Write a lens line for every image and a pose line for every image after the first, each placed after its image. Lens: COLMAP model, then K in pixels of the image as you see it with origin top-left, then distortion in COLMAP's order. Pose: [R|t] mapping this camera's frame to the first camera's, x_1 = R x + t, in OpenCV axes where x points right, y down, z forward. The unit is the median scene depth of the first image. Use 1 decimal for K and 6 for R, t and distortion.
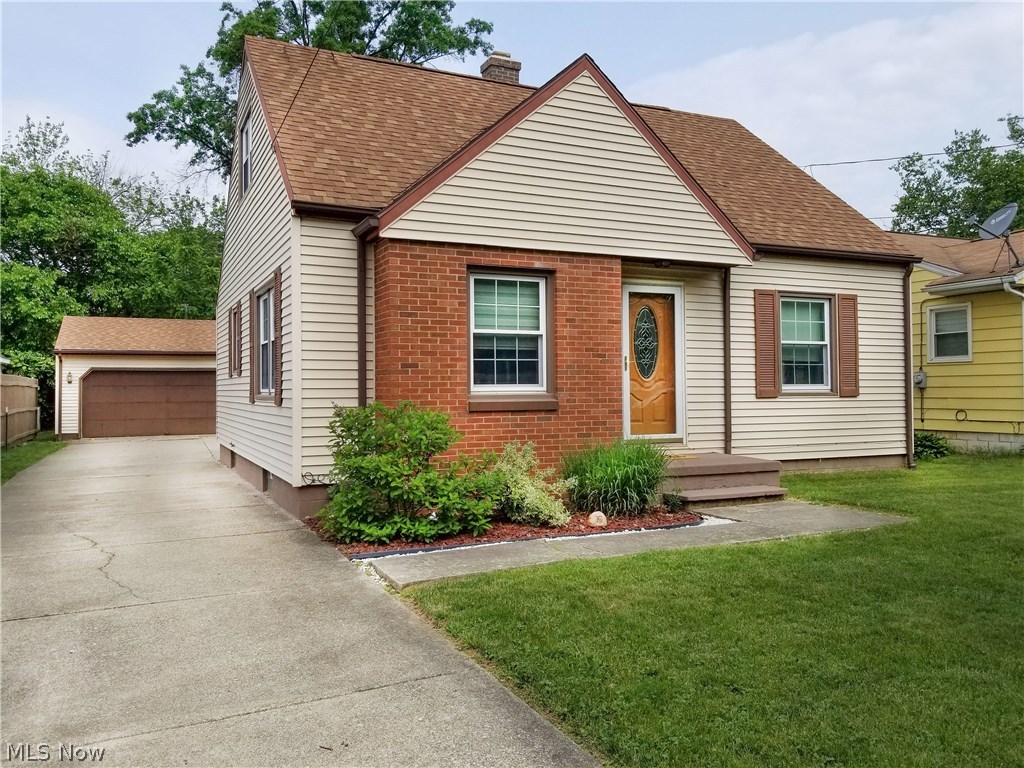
lens RADIAL K [[772.6, 0, 512.0], [0, 772.6, 384.0], [0, 0, 1]] dist [0.002375, 0.000727]
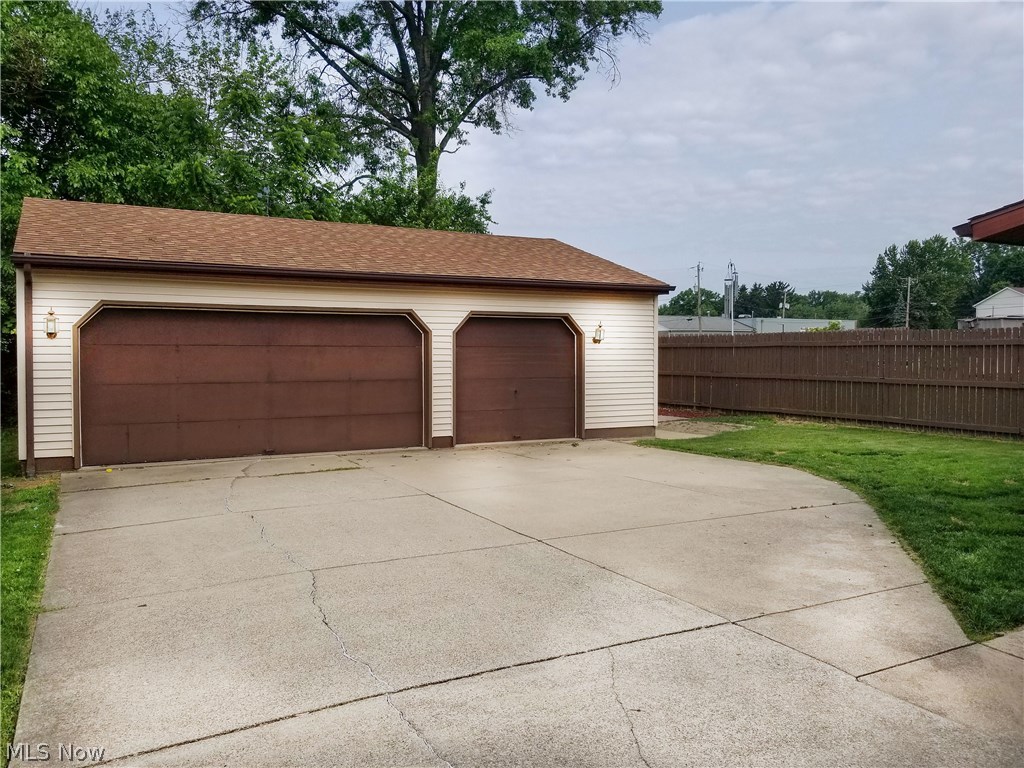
lens RADIAL K [[777.3, 0, 512.0], [0, 777.3, 384.0], [0, 0, 1]] dist [-0.027419, -0.011004]
pose [[0.996803, -0.001372, 0.079892, -0.338971], [-0.001593, 0.999313, 0.037038, 0.007863], [-0.079887, -0.037047, 0.996115, 0.536964]]
